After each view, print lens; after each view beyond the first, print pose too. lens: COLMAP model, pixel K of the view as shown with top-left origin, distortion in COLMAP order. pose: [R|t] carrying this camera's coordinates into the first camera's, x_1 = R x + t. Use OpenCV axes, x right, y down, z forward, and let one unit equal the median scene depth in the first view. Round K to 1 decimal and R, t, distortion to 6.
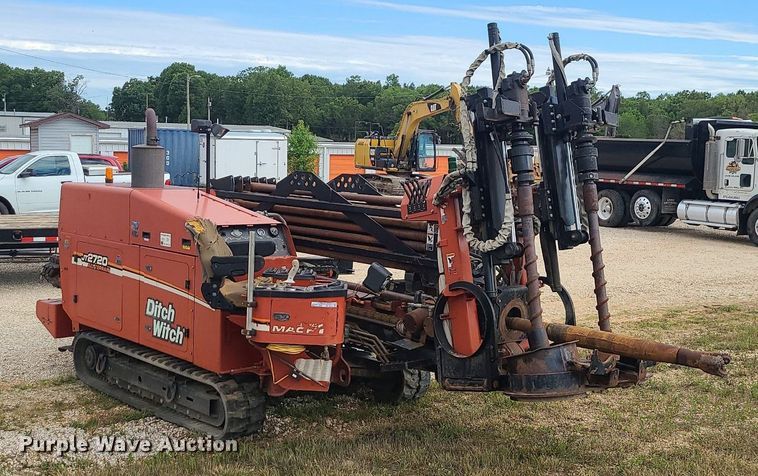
lens RADIAL K [[955.0, 0, 390.9], [0, 955.0, 193.1], [0, 0, 1]] dist [0.005765, -0.001816]
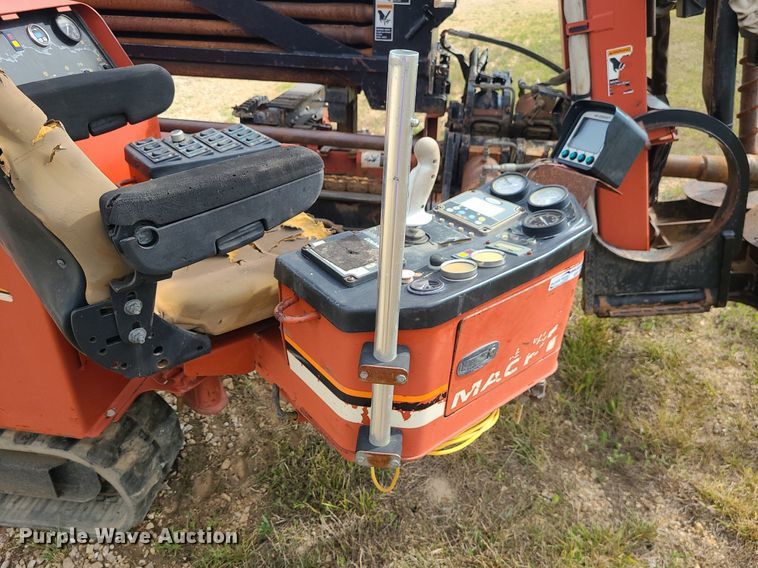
lens RADIAL K [[582.6, 0, 374.0], [0, 582.6, 279.0], [0, 0, 1]] dist [0.015793, -0.003487]
pose [[0.773711, -0.326960, 0.542650, -0.198872], [0.030322, 0.874667, 0.483775, 0.020349], [-0.632813, -0.357847, 0.686654, 0.799164]]
